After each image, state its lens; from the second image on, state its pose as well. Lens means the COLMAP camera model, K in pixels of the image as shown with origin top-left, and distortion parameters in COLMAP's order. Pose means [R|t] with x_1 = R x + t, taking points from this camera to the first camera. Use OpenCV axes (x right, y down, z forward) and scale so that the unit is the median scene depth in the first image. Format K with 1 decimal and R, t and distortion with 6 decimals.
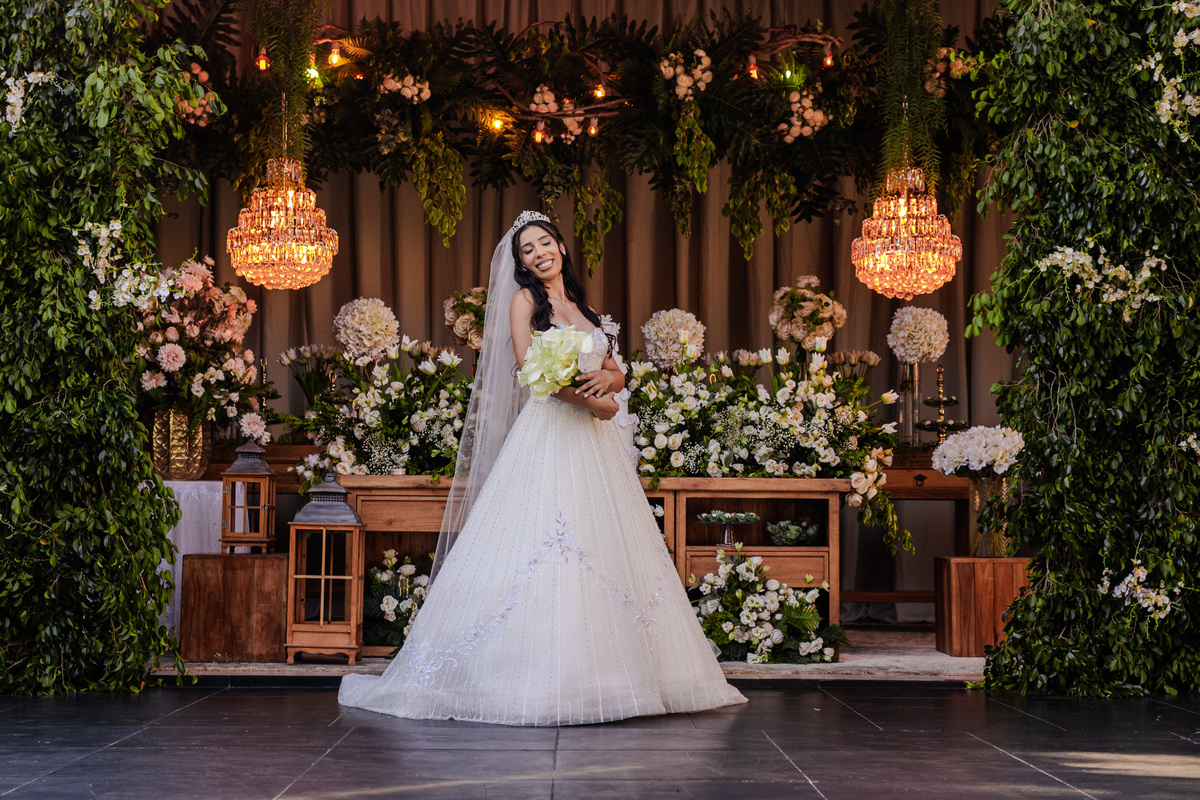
lens RADIAL K [[1860.9, 0, 600.1], [0, 1860.9, 399.9], [0, 0, 1]] dist [0.007566, 0.000000]
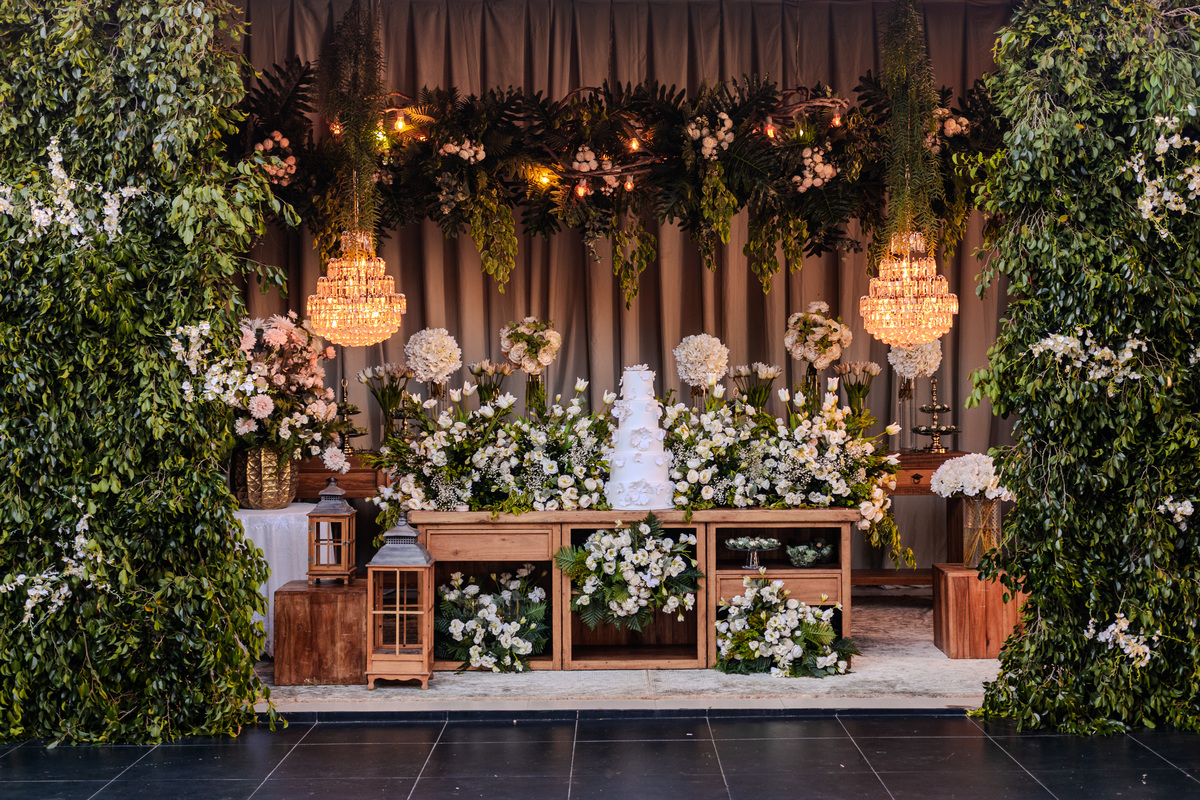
lens RADIAL K [[1539.8, 0, 626.2], [0, 1539.8, 369.8], [0, 0, 1]] dist [0.004733, 0.000000]
pose [[0.999917, -0.012178, -0.004123, -0.003405], [0.012391, 0.998336, 0.056323, -0.095729], [0.003430, -0.056369, 0.998404, 0.064407]]
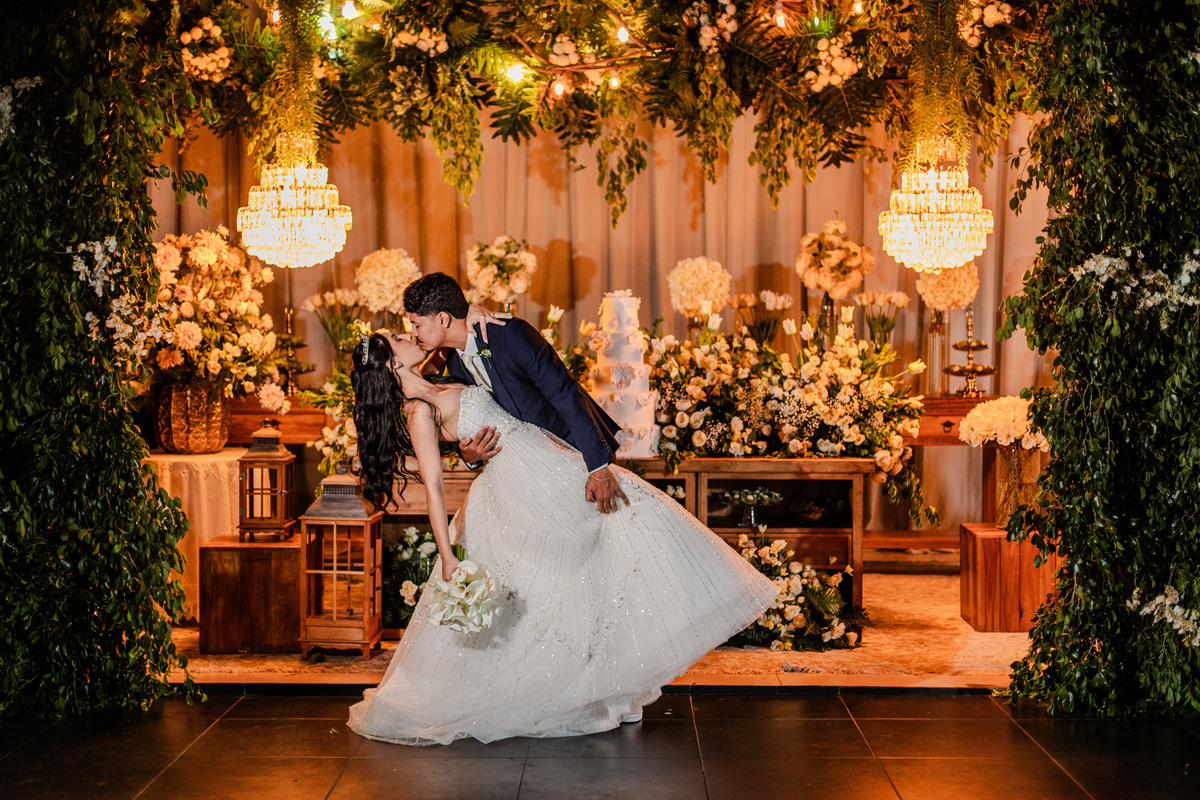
lens RADIAL K [[1753.1, 0, 604.7], [0, 1753.1, 402.7], [0, 0, 1]] dist [-0.027268, 0.000000]
pose [[0.999644, -0.004698, -0.026248, 0.015875], [0.007559, 0.993903, 0.110001, -0.088510], [0.025571, -0.110160, 0.993585, 0.080284]]
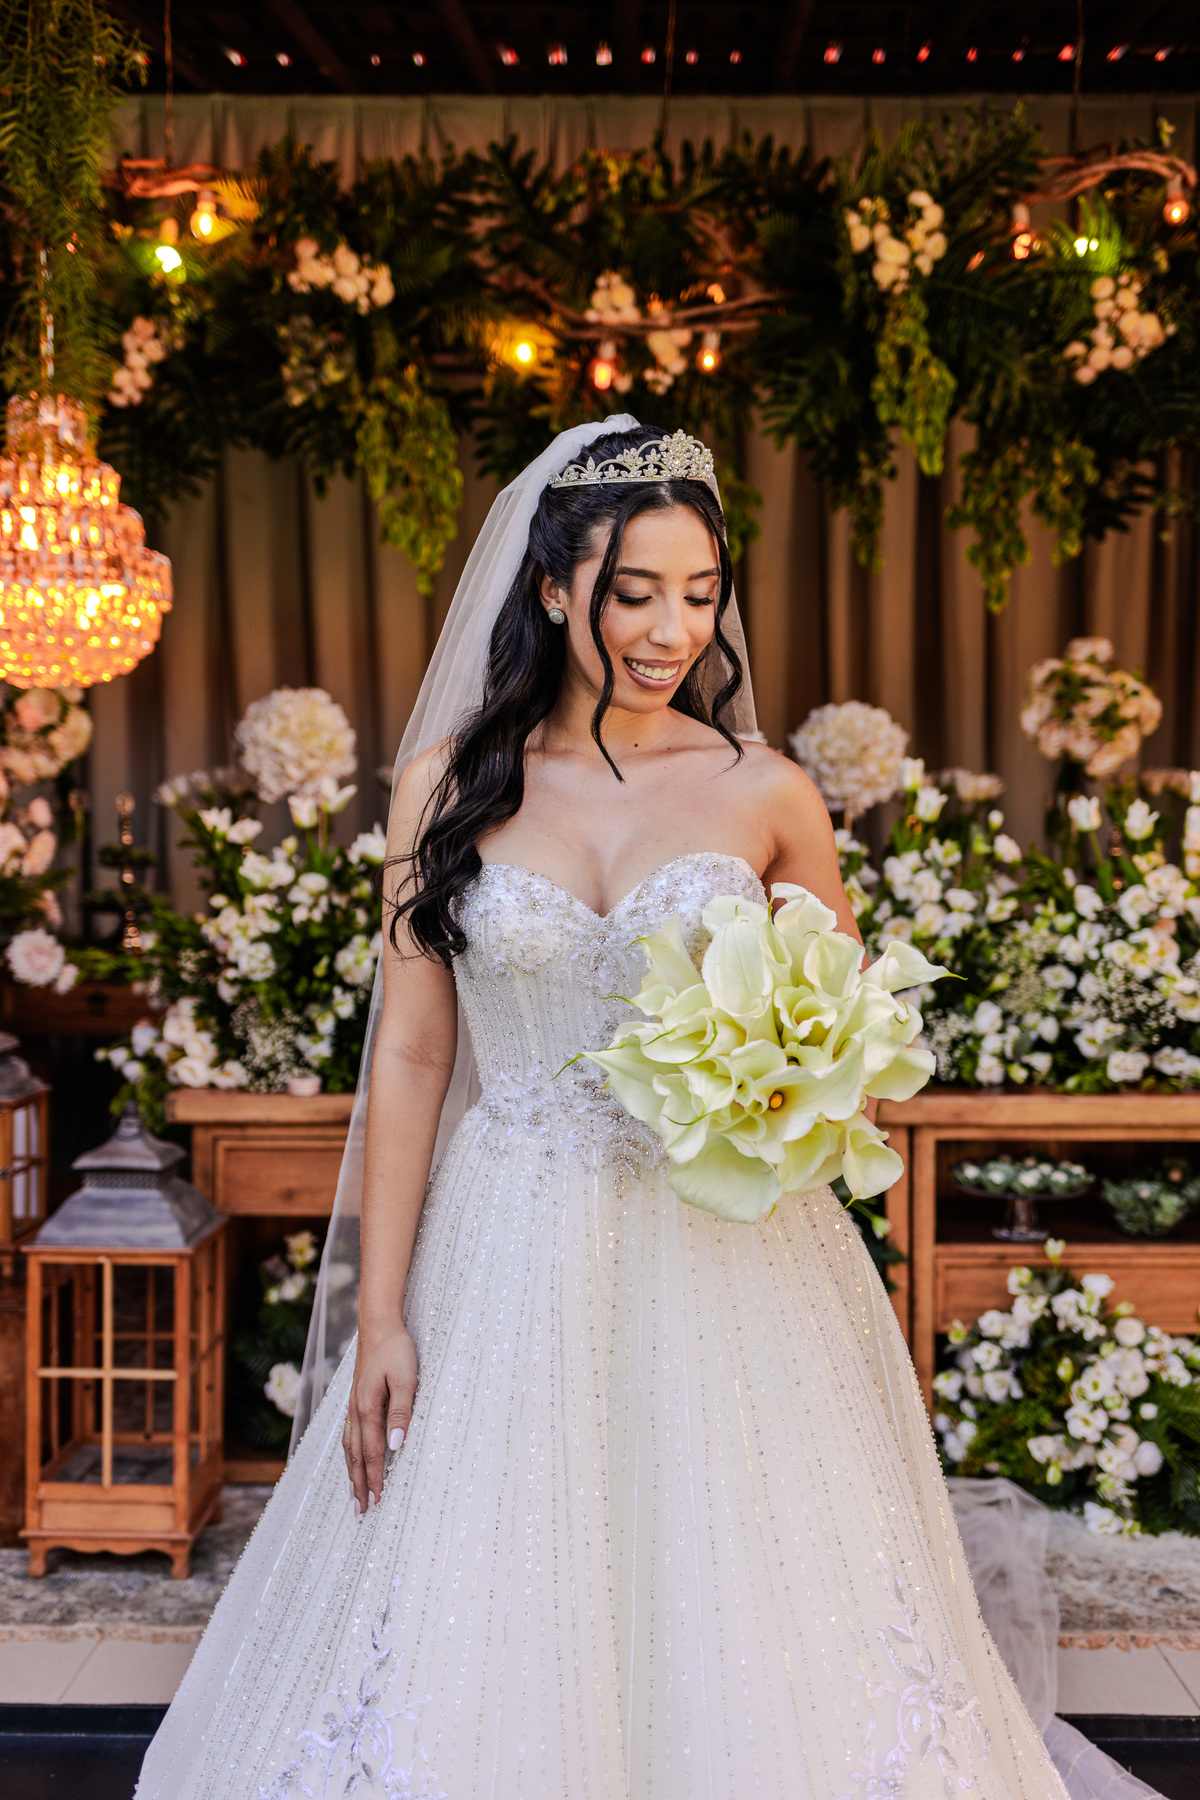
lens RADIAL K [[1721.4, 0, 605.4], [0, 1721.4, 906.0], [0, 0, 1]] dist [0.001381, 0.000000]
pose [[0.999497, -0.005988, -0.031148, -0.020563], [0.008751, 0.995961, 0.089360, -0.041745], [0.030487, -0.089587, 0.995512, 0.572768]]
